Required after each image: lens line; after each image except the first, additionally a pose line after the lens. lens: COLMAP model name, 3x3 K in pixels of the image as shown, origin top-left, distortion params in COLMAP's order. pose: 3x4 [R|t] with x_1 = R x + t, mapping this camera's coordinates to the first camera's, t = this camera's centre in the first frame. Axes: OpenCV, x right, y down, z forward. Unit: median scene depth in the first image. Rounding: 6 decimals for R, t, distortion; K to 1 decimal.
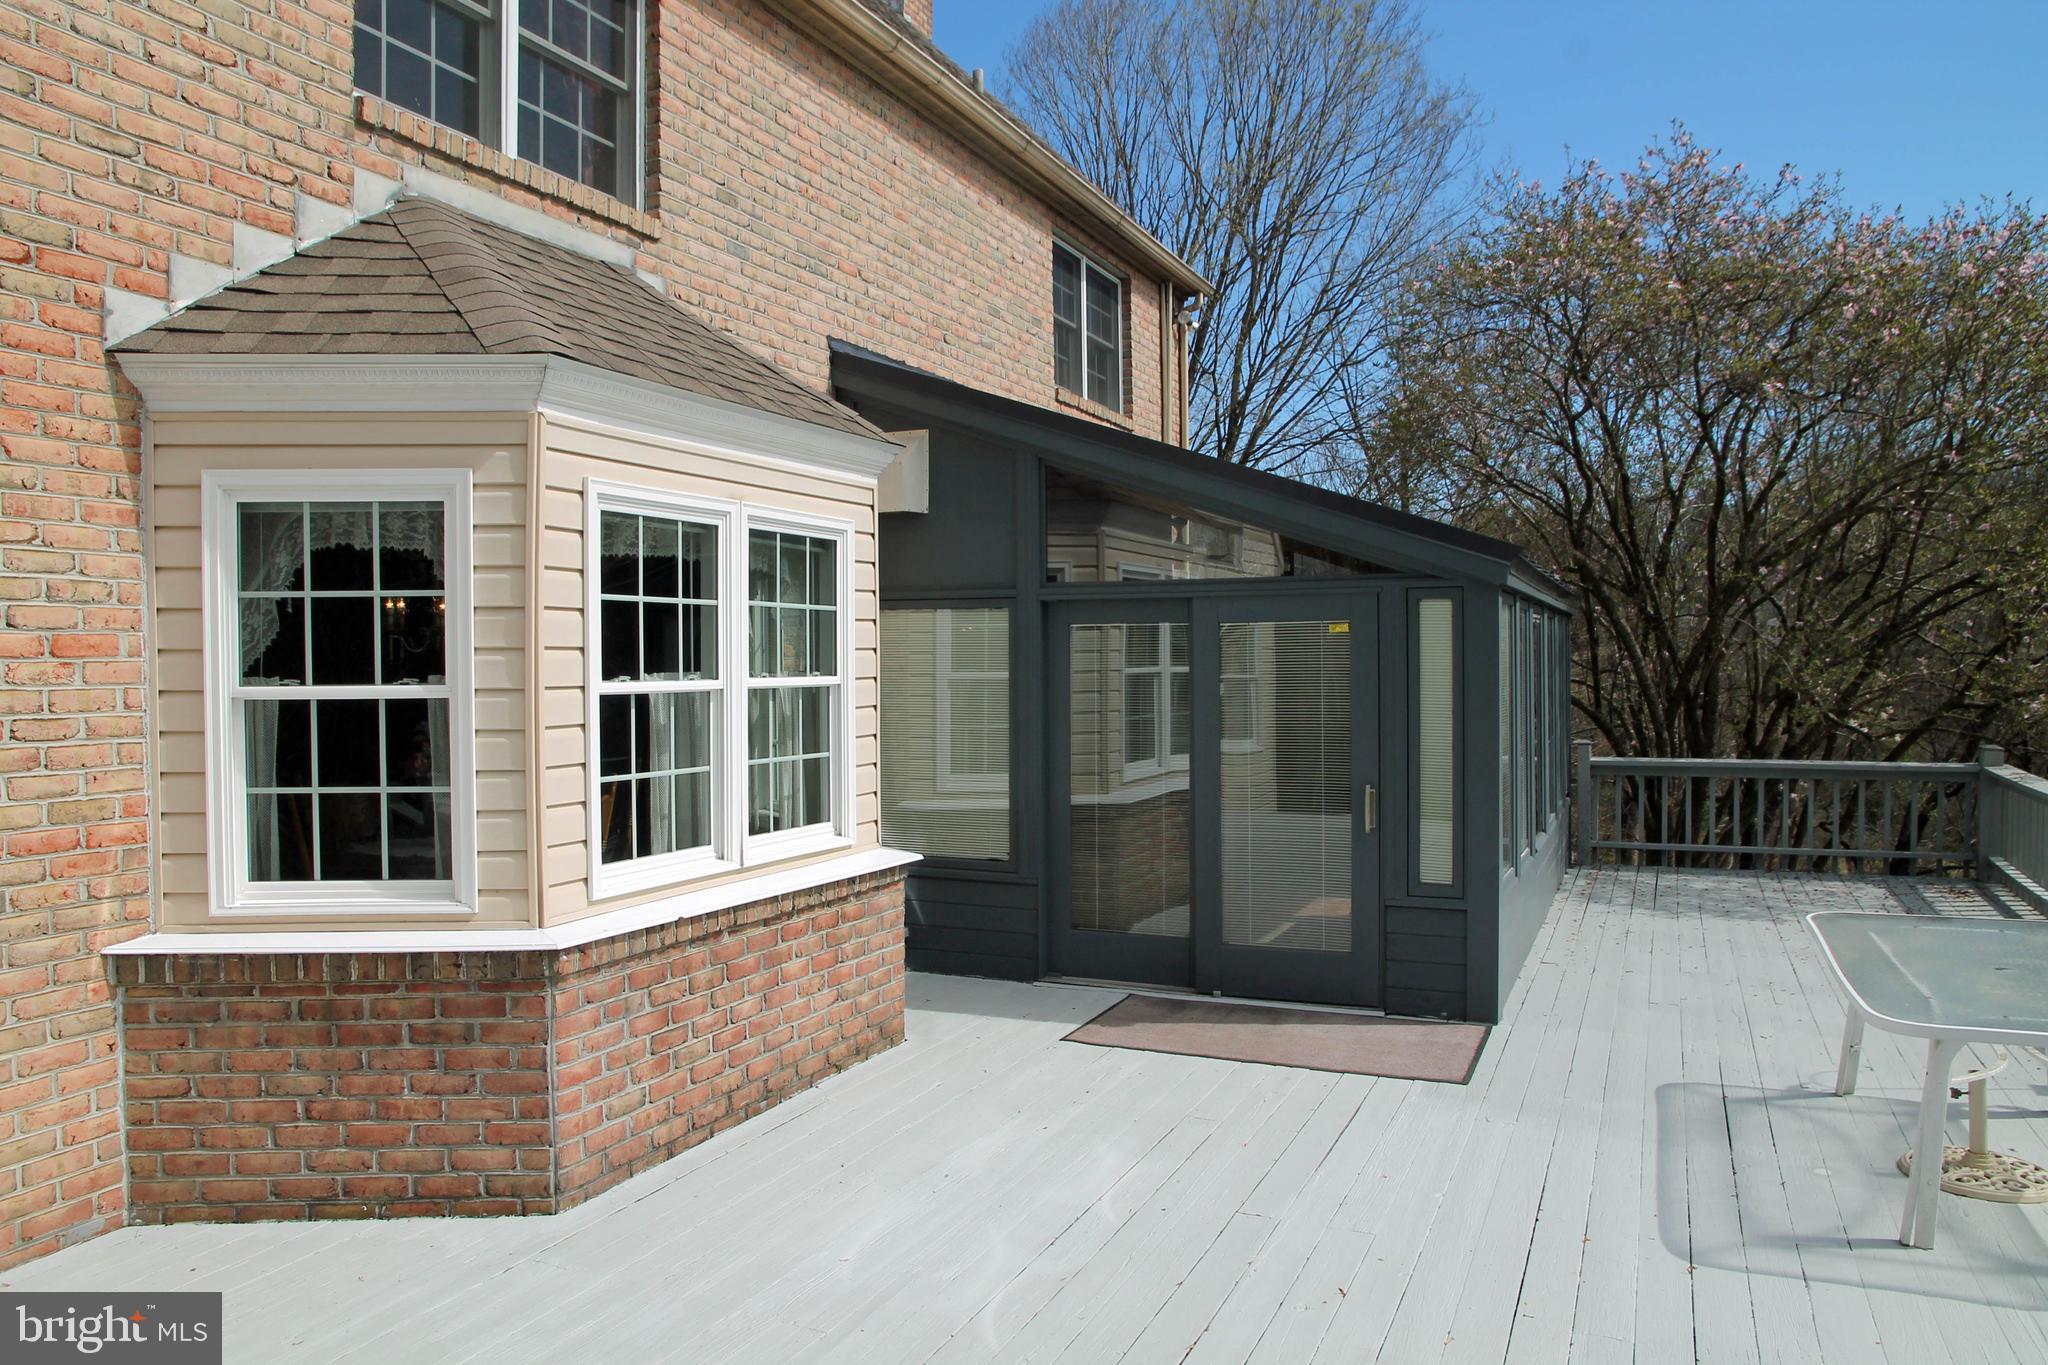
lens RADIAL K [[1481.7, 0, 1024.0], [0, 1481.7, 682.5], [0, 0, 1]] dist [-0.004189, -0.001415]
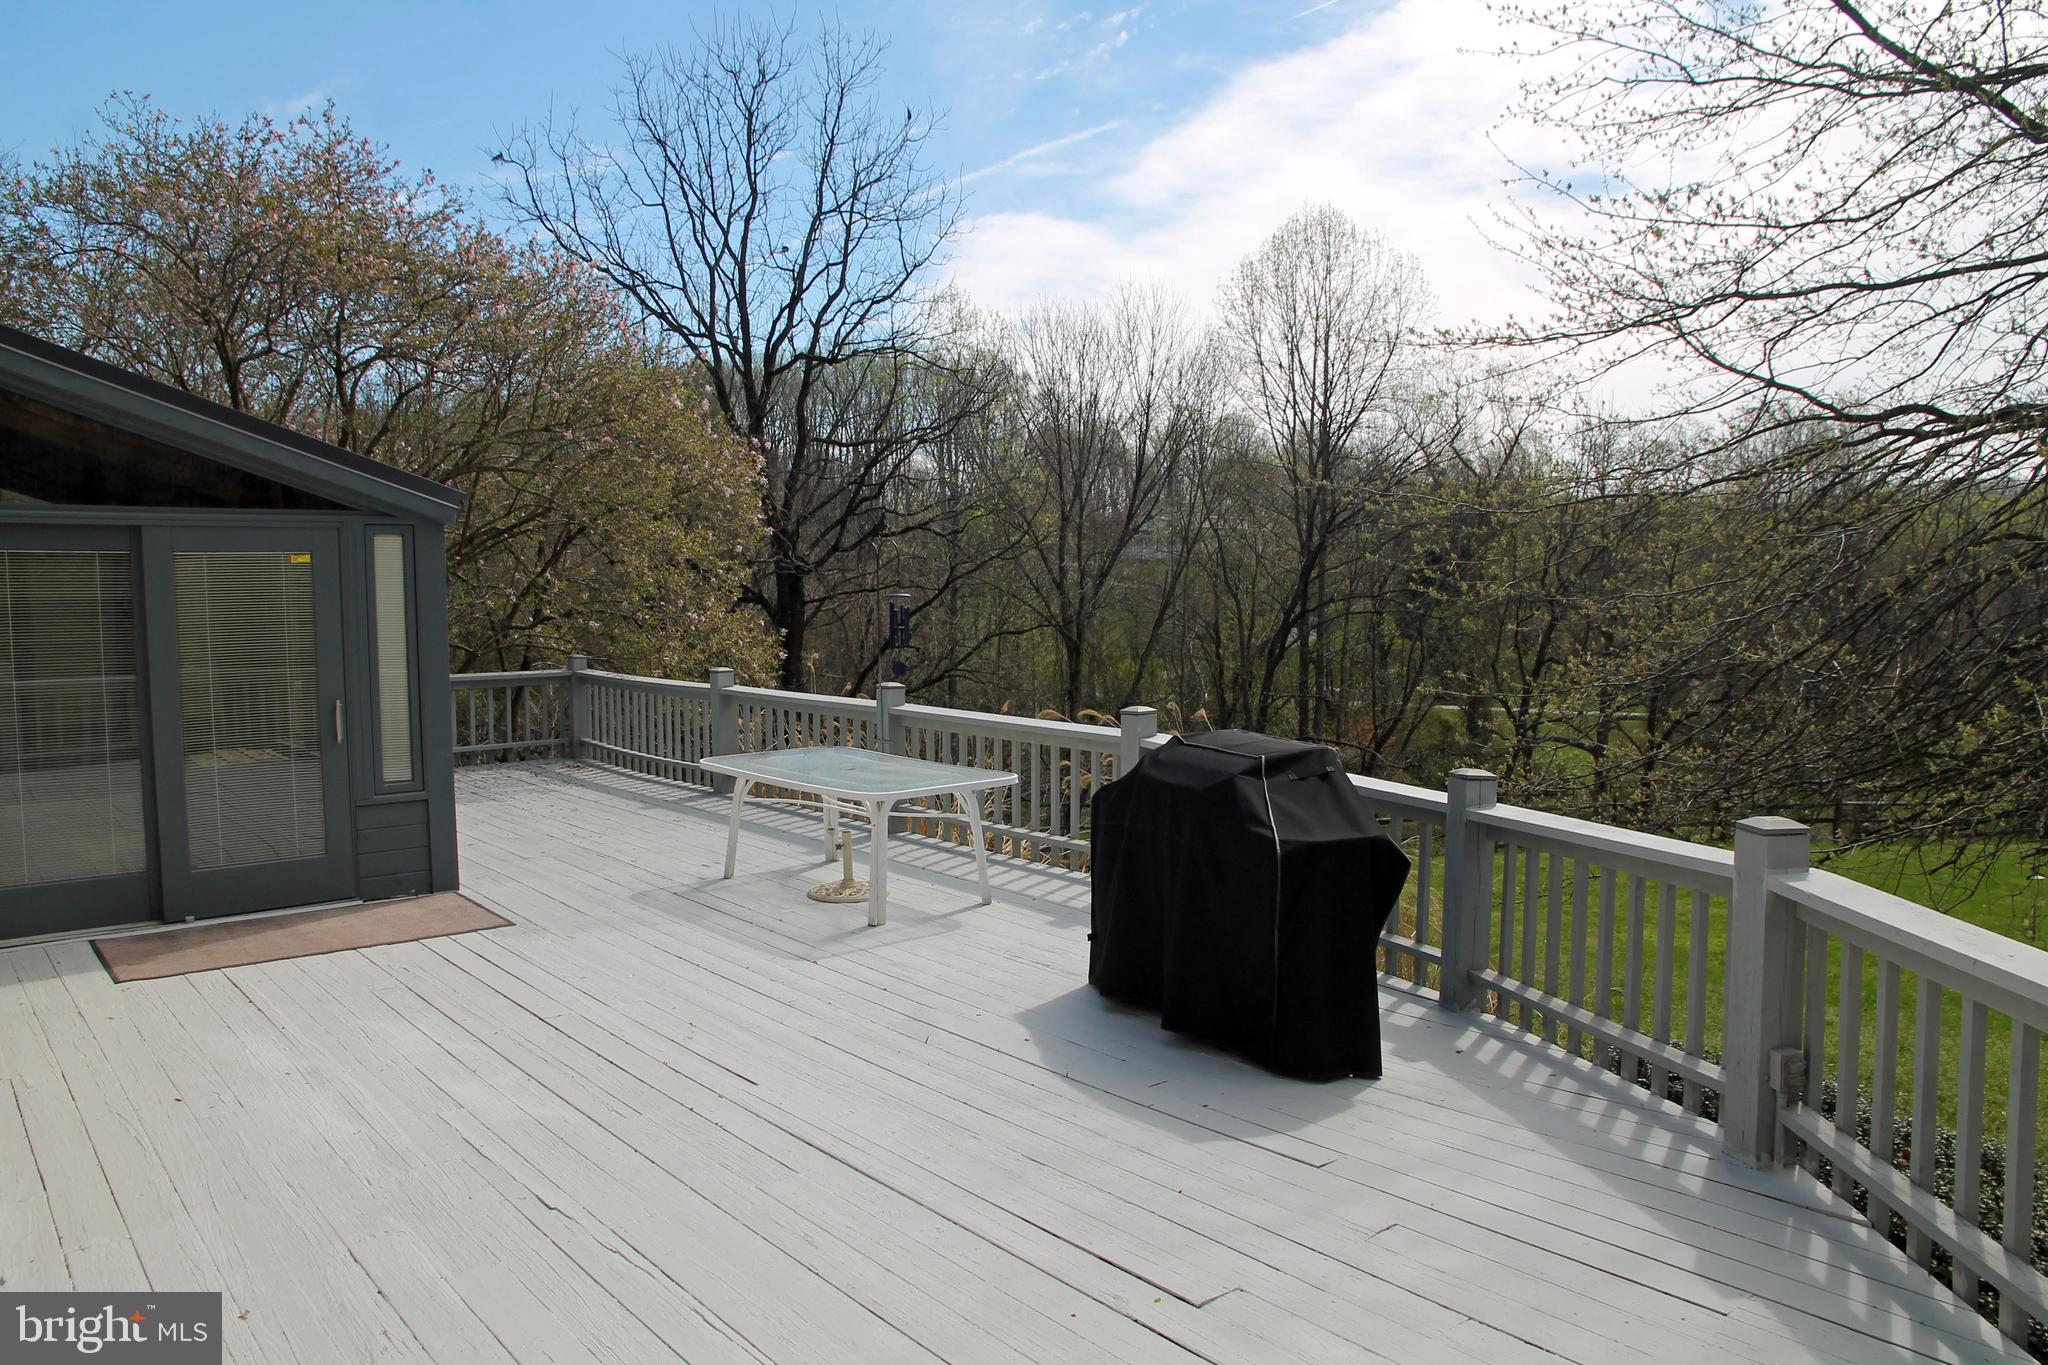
lens RADIAL K [[1481.7, 0, 1024.0], [0, 1481.7, 682.5], [0, 0, 1]] dist [-0.004189, -0.001415]
pose [[0.469157, -0.065004, 0.880719, -0.506979], [0.019306, 0.997804, 0.063361, -0.004998], [-0.882904, -0.012723, 0.469382, 0.023273]]
